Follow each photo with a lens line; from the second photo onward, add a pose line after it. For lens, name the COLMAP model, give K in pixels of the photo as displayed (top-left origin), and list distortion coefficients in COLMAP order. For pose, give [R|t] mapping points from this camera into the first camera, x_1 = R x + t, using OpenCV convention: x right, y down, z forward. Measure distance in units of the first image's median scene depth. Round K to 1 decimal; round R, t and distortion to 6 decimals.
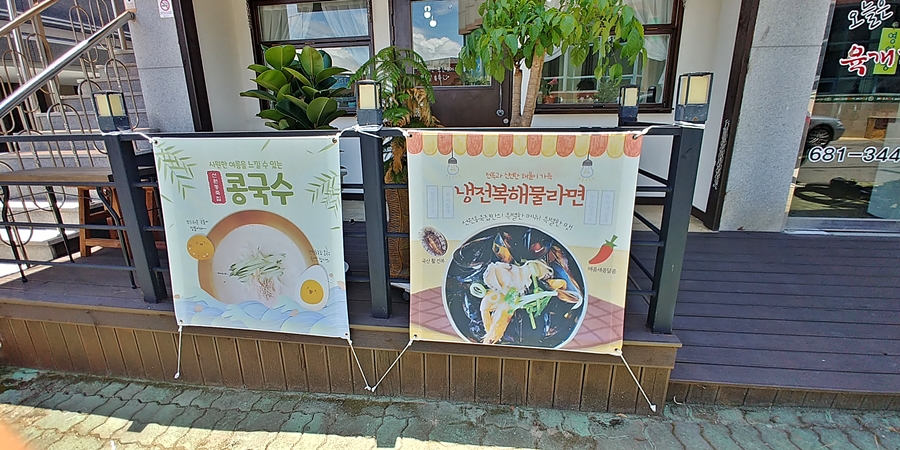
lens RADIAL K [[391.4, 0, 450.0], [0, 391.4, 225.0], [0, 0, 1]] dist [-0.023309, 0.000703]
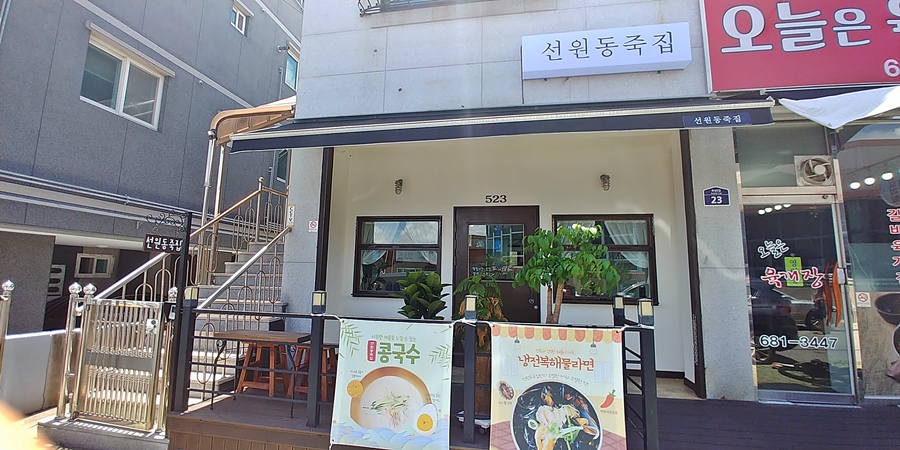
lens RADIAL K [[391.4, 0, 450.0], [0, 391.4, 225.0], [0, 0, 1]] dist [-0.023309, 0.000703]
pose [[0.998535, 0.026753, -0.047038, -0.215632], [-0.043662, 0.911810, -0.408284, 0.086755], [0.031967, 0.409740, 0.911642, -0.801291]]
